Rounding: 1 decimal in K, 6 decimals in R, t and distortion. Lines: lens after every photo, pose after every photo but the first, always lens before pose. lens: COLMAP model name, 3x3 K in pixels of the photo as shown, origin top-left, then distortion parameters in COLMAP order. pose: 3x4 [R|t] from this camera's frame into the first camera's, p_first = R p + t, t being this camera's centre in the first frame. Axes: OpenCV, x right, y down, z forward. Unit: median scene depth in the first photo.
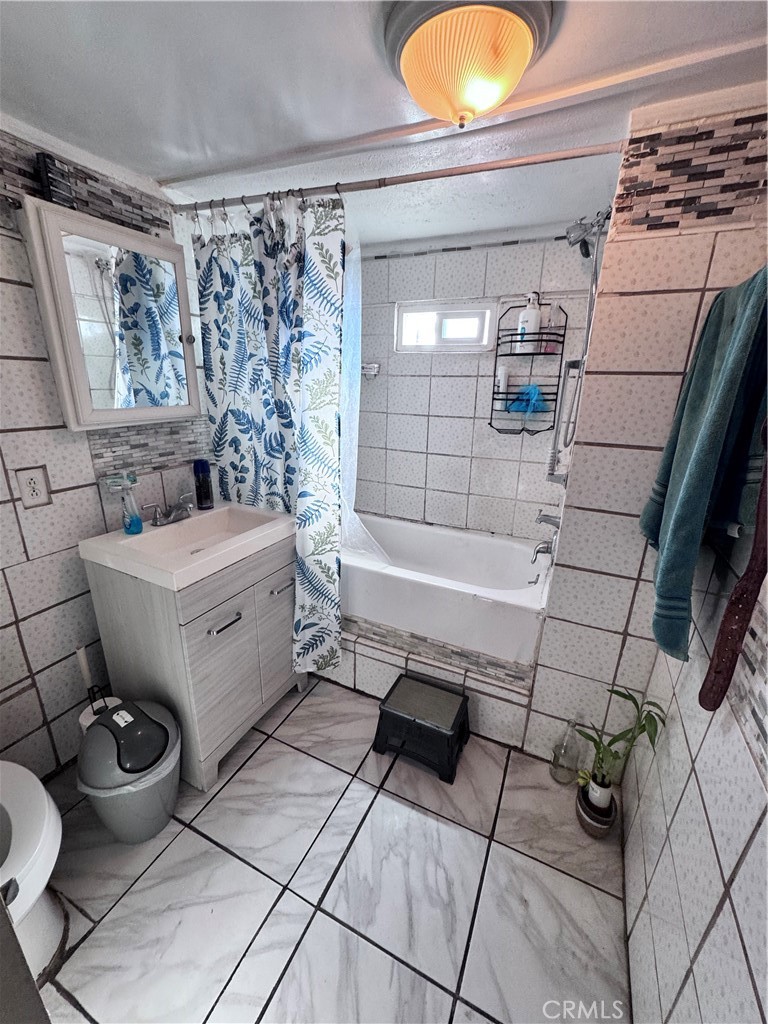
lens RADIAL K [[408.8, 0, 386.3], [0, 408.8, 511.5], [0, 0, 1]] dist [-0.001622, -0.000165]
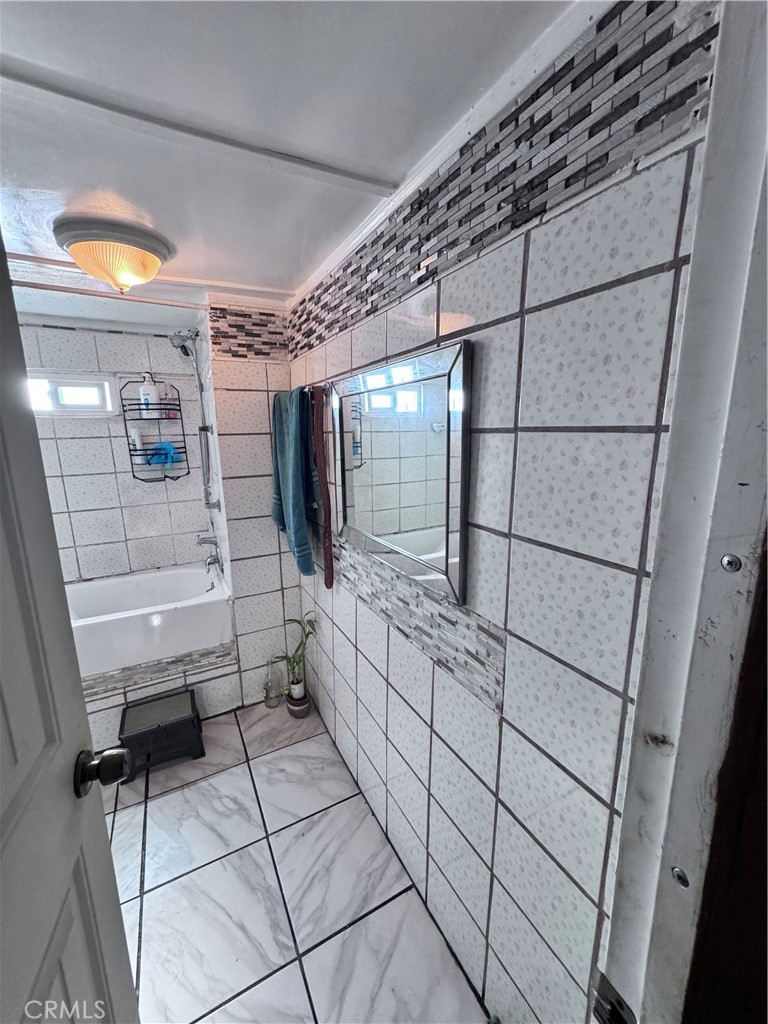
lens RADIAL K [[408.8, 0, 386.3], [0, 408.8, 511.5], [0, 0, 1]] dist [-0.001622, -0.000165]
pose [[0.591609, -0.188083, 0.783979, -0.332536], [0.273361, 0.961602, 0.024412, 0.067495], [-0.758467, 0.199867, 0.620307, -0.327746]]
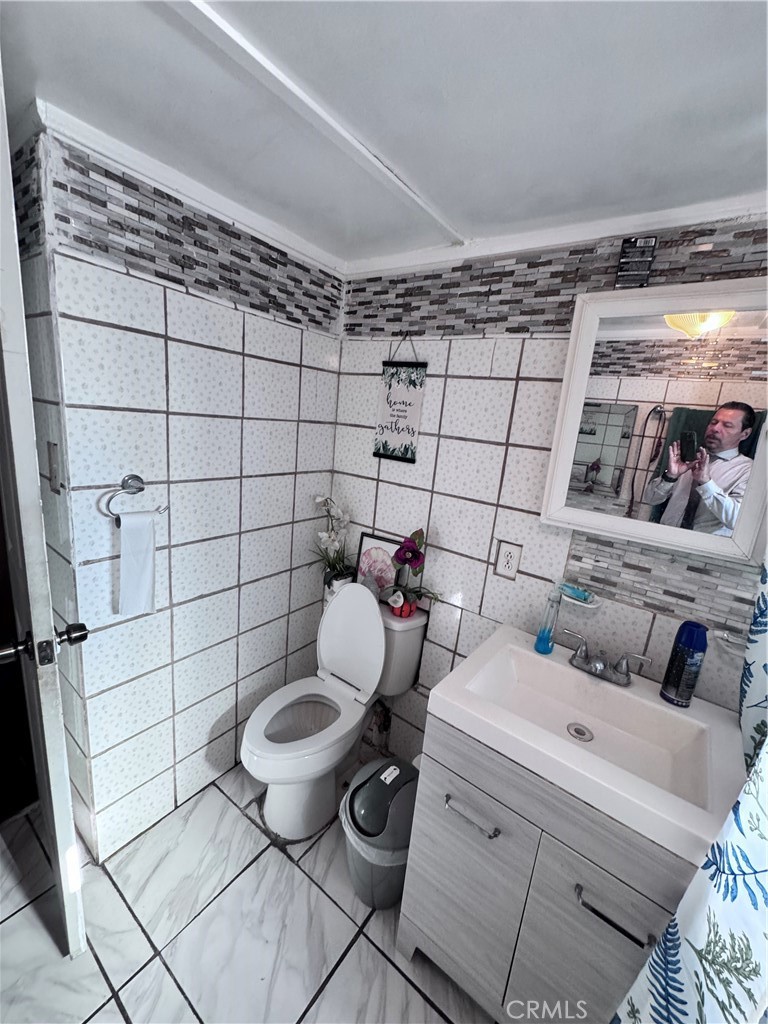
lens RADIAL K [[408.8, 0, 386.3], [0, 408.8, 511.5], [0, 0, 1]] dist [-0.001622, -0.000165]
pose [[-0.188077, 0.181305, -0.965275, 0.187265], [-0.393288, 0.886675, 0.243171, -0.267834], [0.899973, 0.425366, -0.095458, 0.656455]]
